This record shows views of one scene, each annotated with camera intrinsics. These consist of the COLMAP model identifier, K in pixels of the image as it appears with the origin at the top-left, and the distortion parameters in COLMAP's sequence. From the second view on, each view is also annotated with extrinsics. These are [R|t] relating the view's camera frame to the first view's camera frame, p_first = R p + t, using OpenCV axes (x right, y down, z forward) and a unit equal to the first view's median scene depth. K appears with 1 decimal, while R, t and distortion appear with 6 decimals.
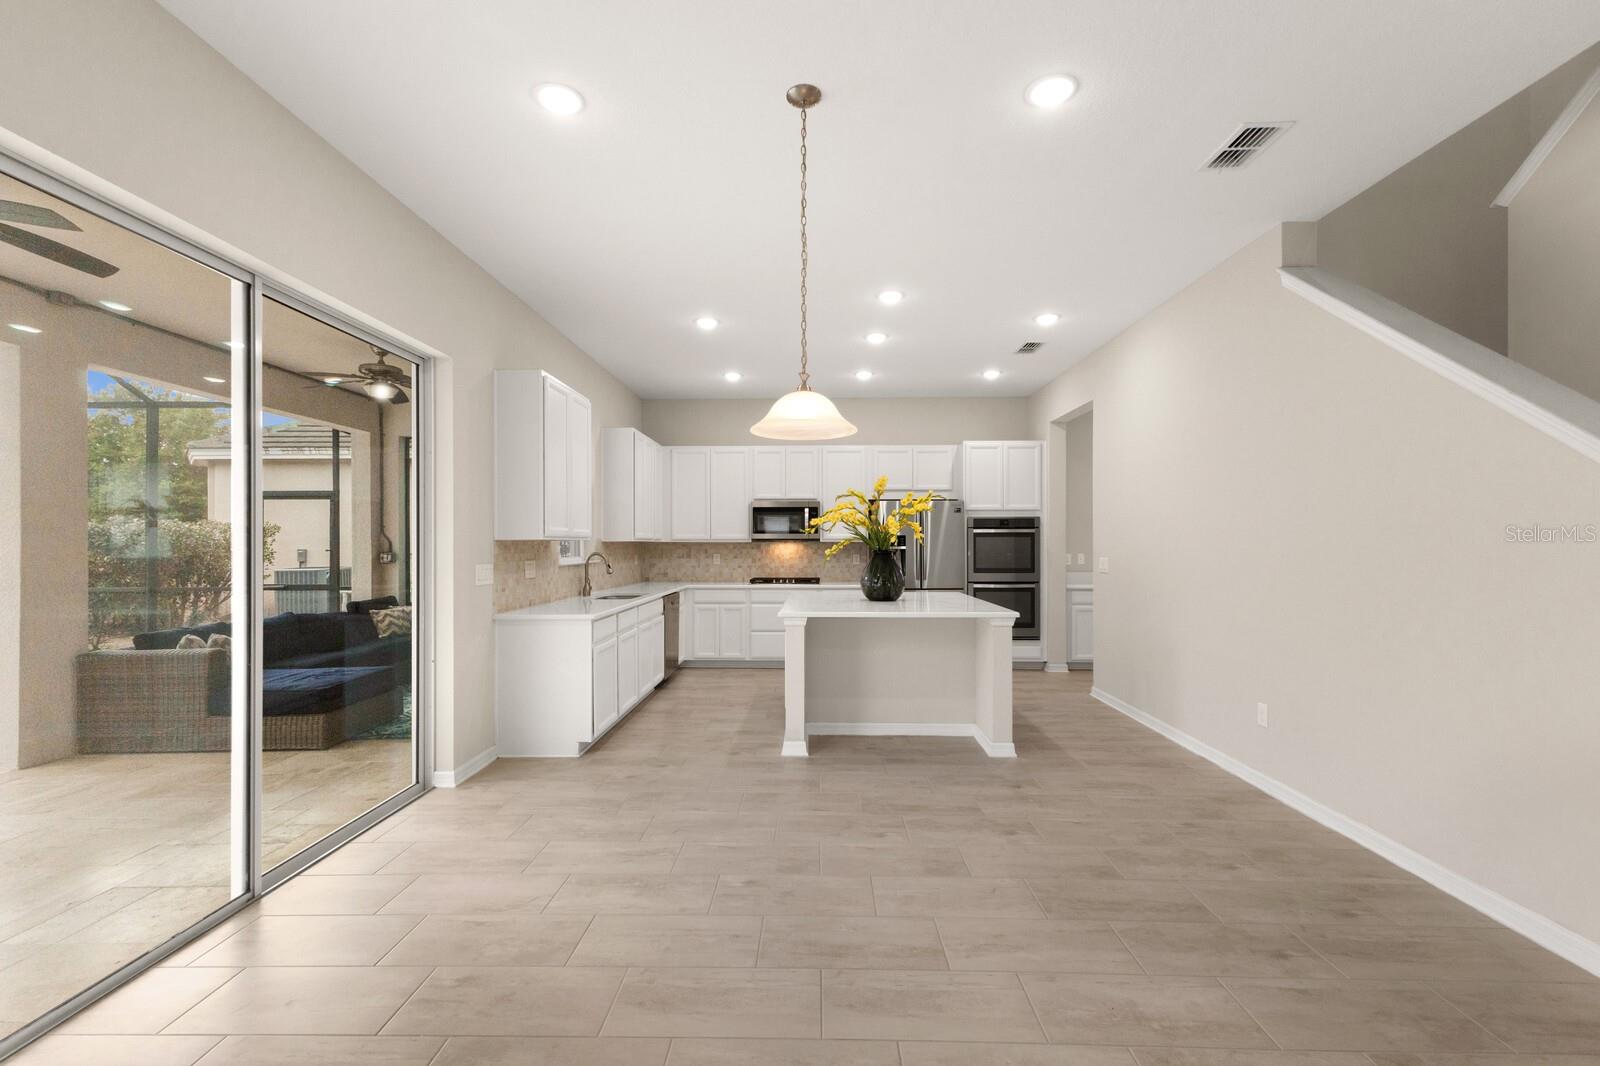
lens RADIAL K [[692.6, 0, 801.4], [0, 692.6, 542.3], [0, 0, 1]] dist [0.019572, -0.004382]
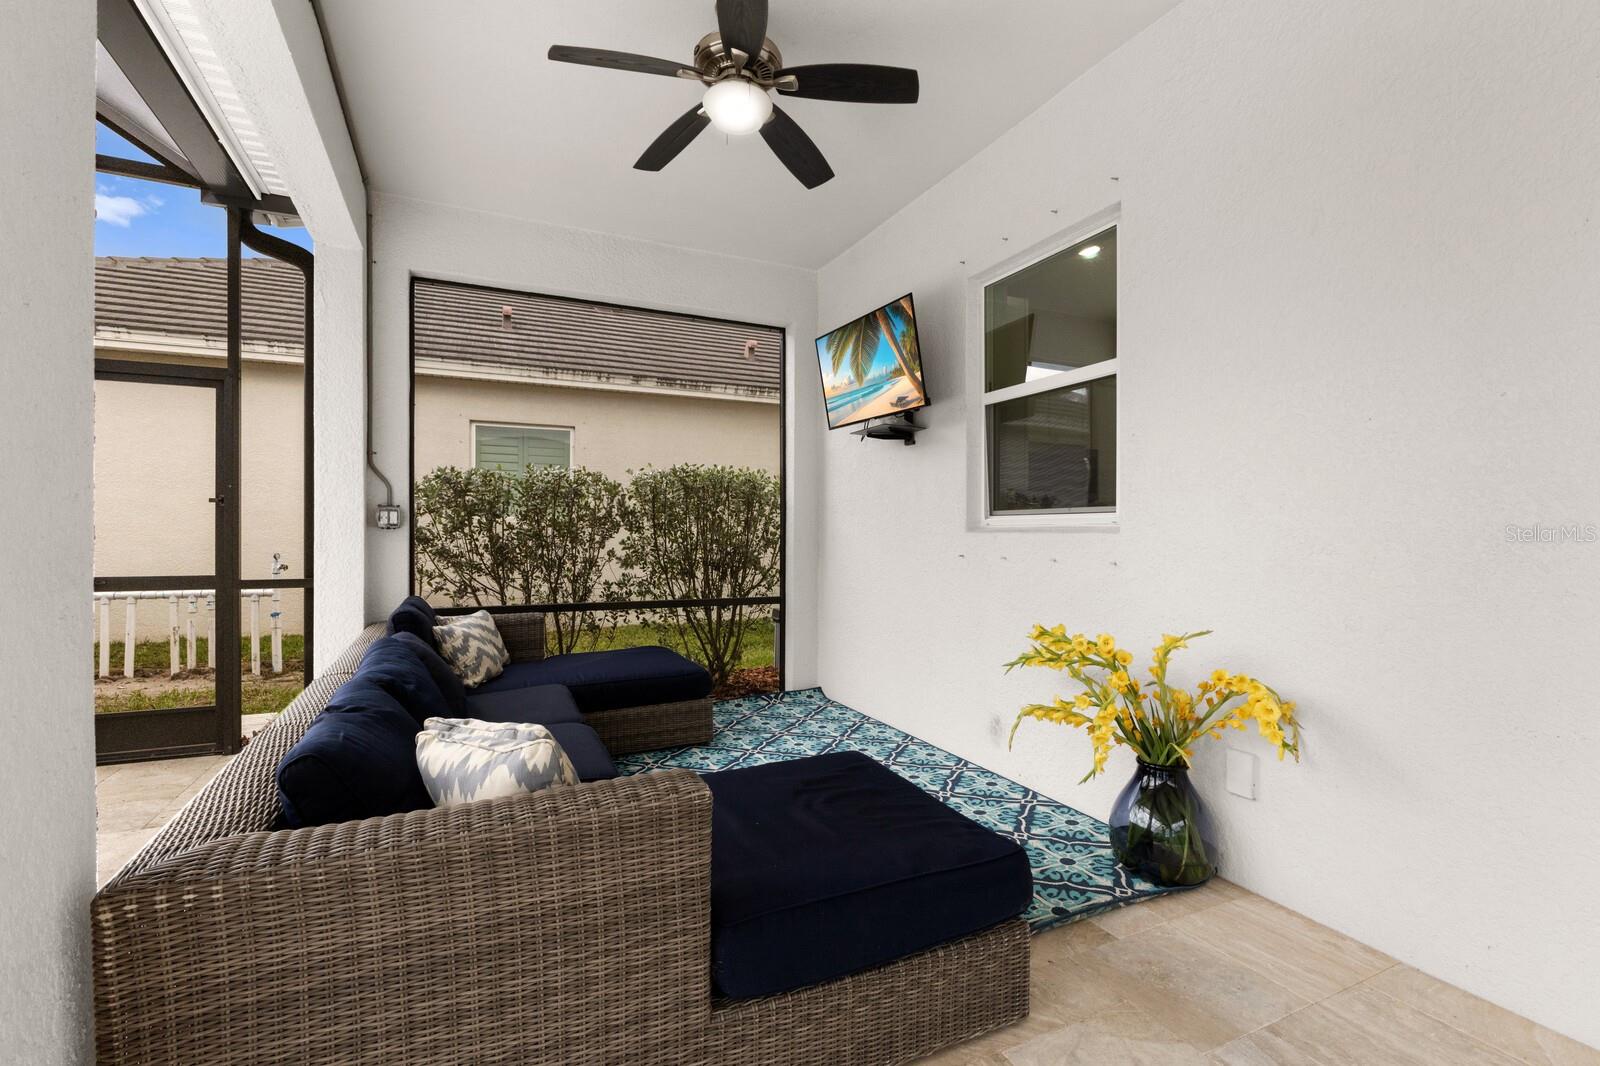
lens RADIAL K [[735.5, 0, 798.9], [0, 735.5, 532.6], [0, 0, 1]] dist [-0.009294, -0.001534]
pose [[0.899894, 0.001544, 0.436106, -0.625359], [-0.003426, 0.999988, 0.003529, 0.033943], [-0.436095, -0.004670, 0.899889, 0.475273]]
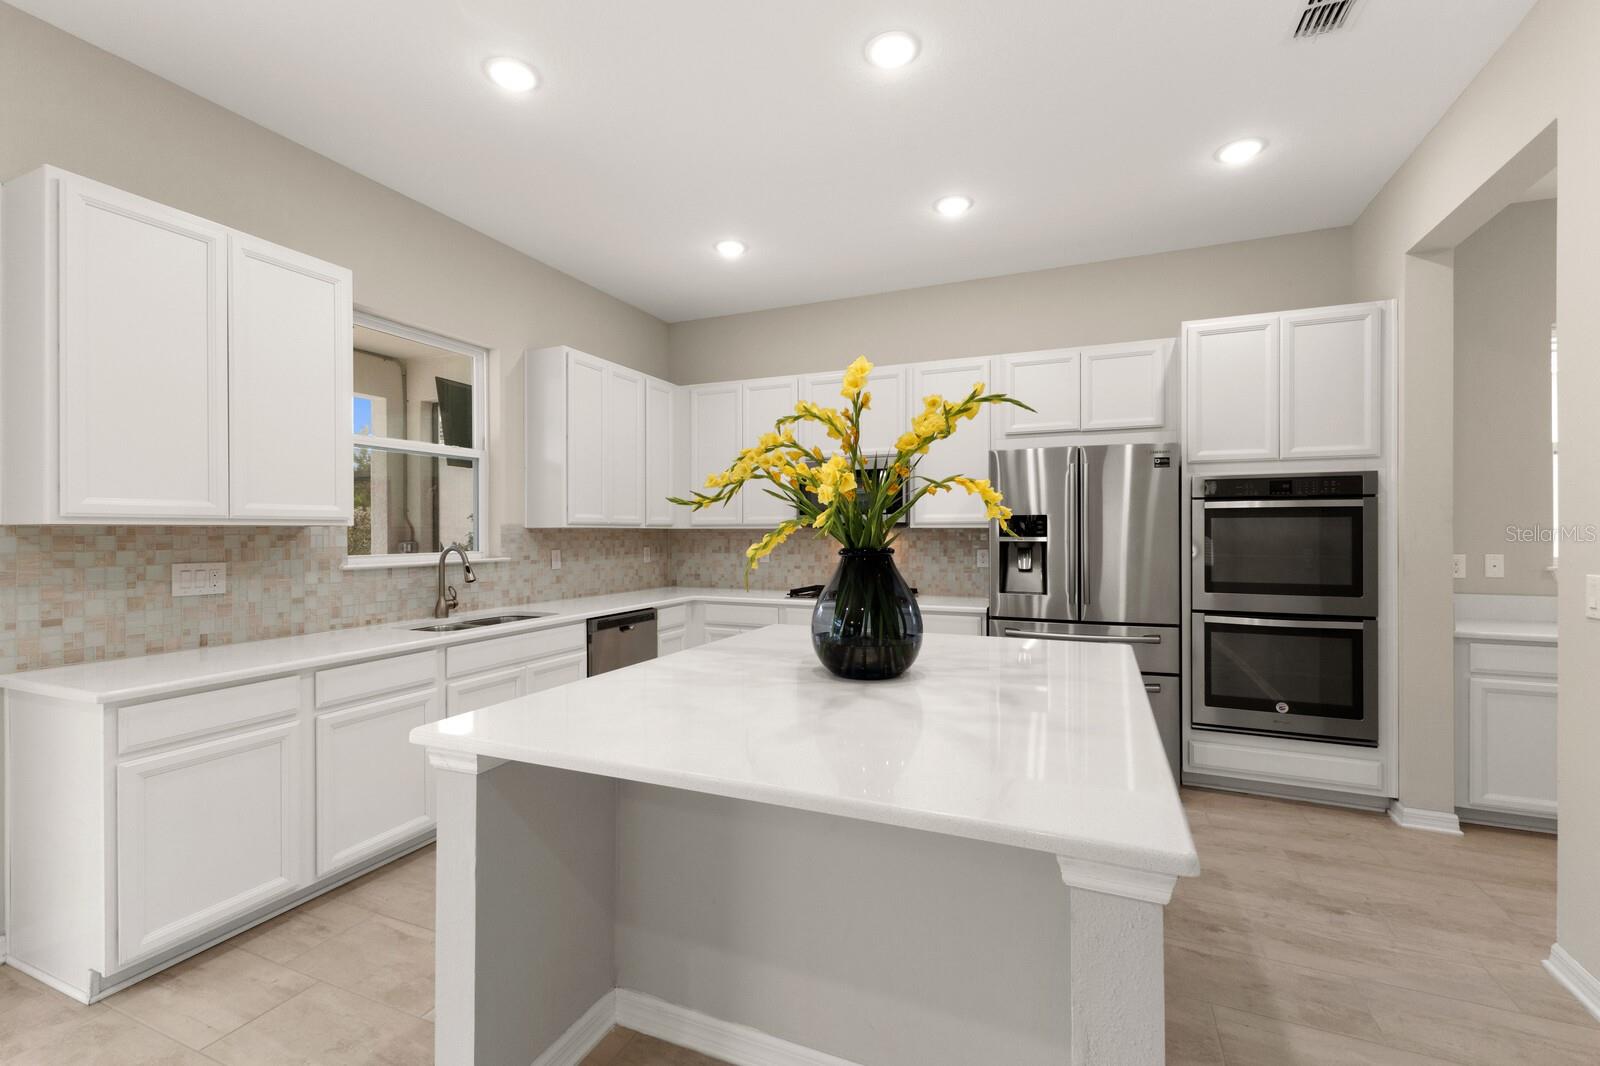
lens RADIAL K [[692.6, 0, 802.9], [0, 692.6, 528.7], [0, 0, 1]] dist [0.019572, -0.004382]
pose [[0.929107, -0.000660, -0.369811, 0.168452], [0.000646, 1.000000, -0.000163, -0.000011], [0.369811, -0.000087, 0.929107, 0.448747]]
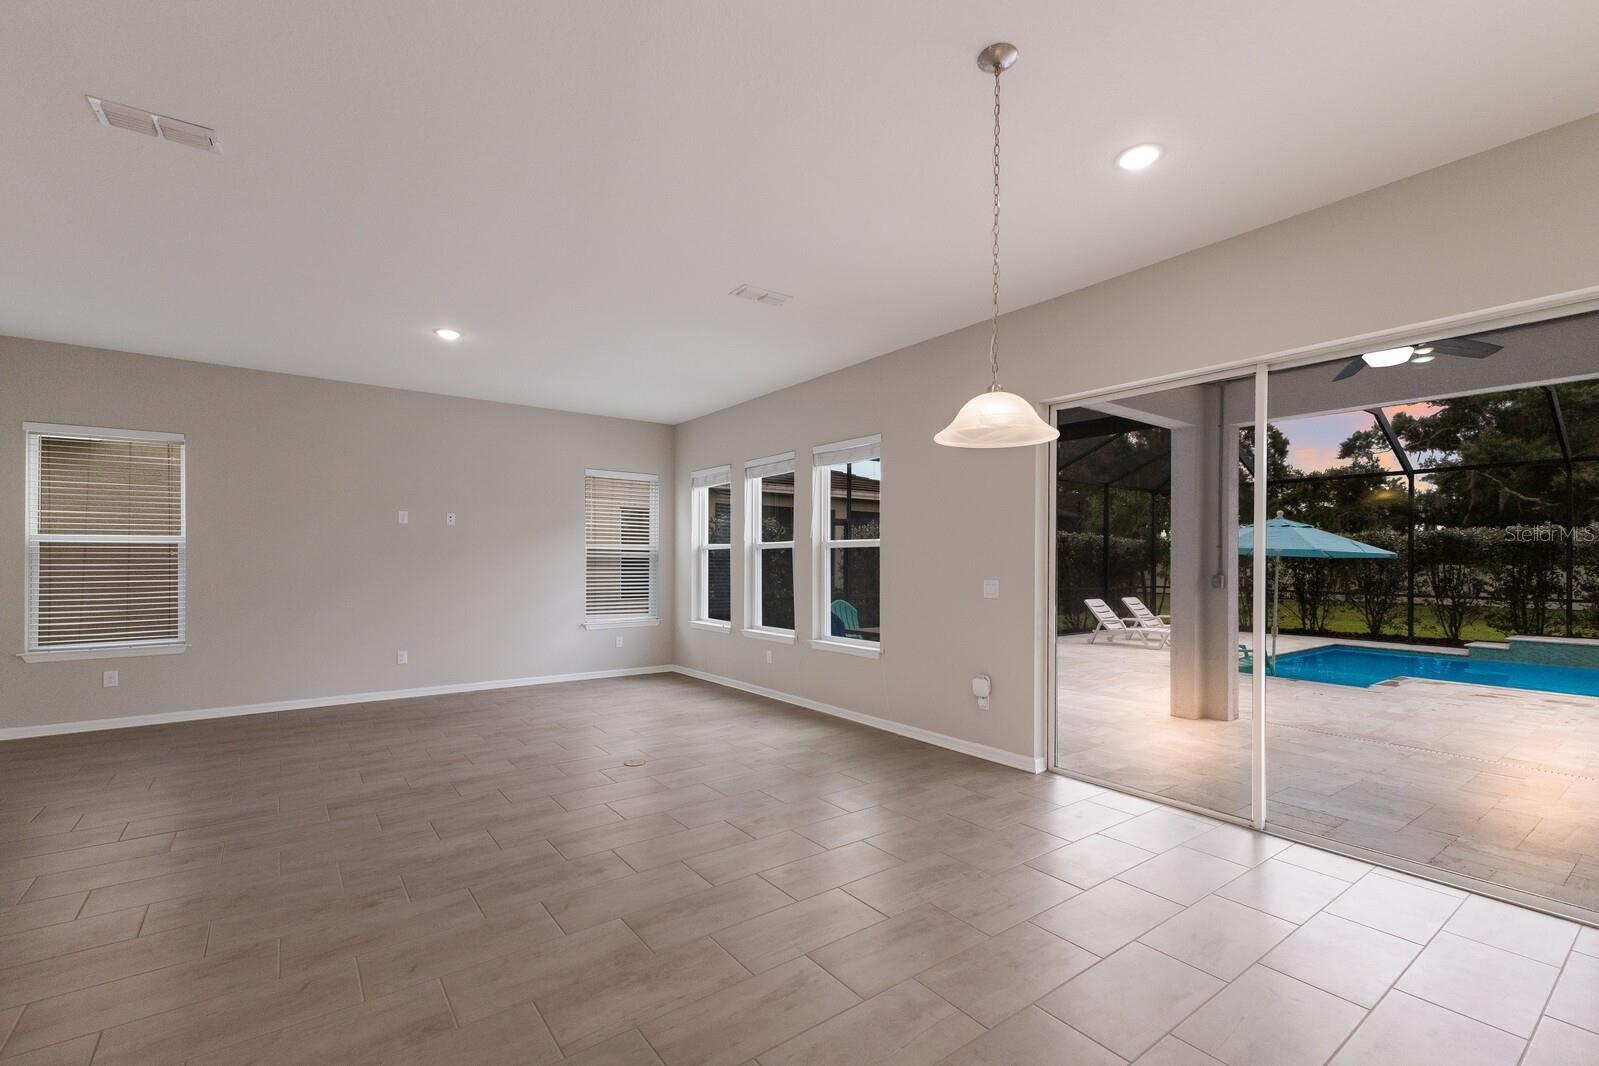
lens RADIAL K [[692.1, 0, 805.4], [0, 692.1, 558.7], [0, 0, 1]] dist [0.019572, -0.004382]
pose [[-0.782340, -0.002717, -0.622846, 0.267275], [-0.001566, 0.999996, -0.002395, -0.001275], [0.622850, -0.000898, -0.782341, 0.554409]]
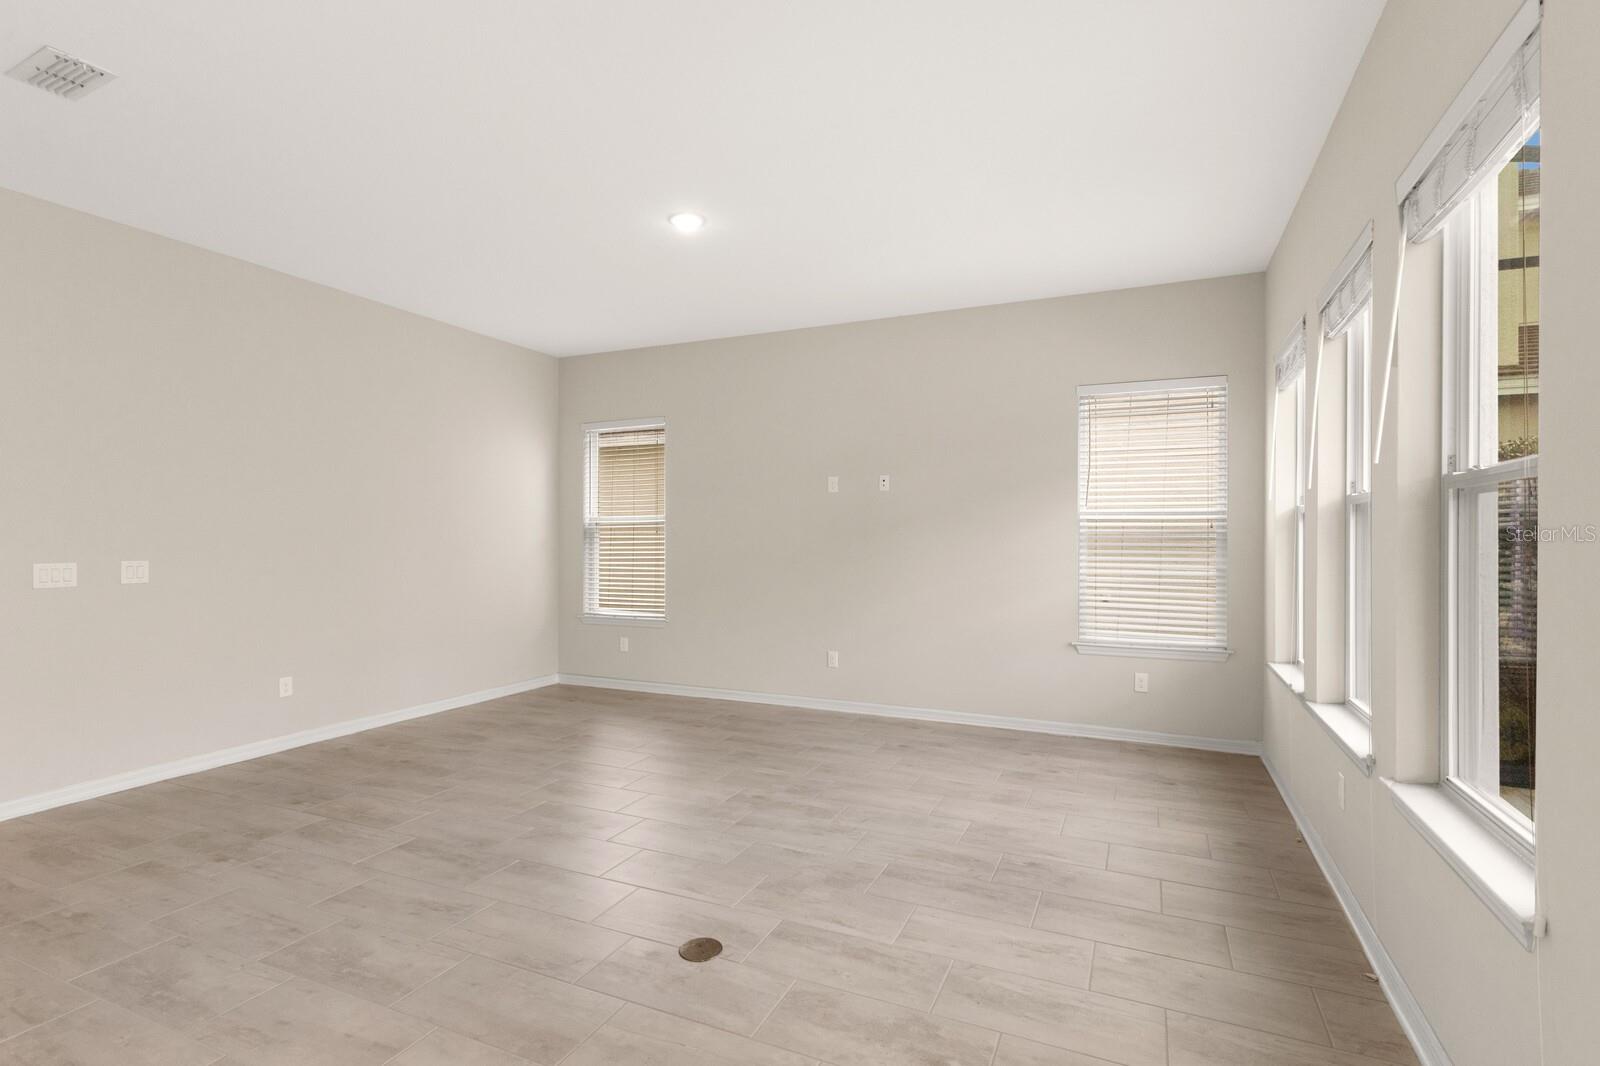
lens RADIAL K [[767.0, 0, 798.3], [0, 767.0, 545.2], [0, 0, 1]] dist [0.008219, -0.003031]
pose [[-0.922124, -0.004441, 0.386869, -0.177632], [-0.001009, 0.999958, 0.009074, -0.000559], [-0.386894, 0.007977, -0.922090, 0.260928]]
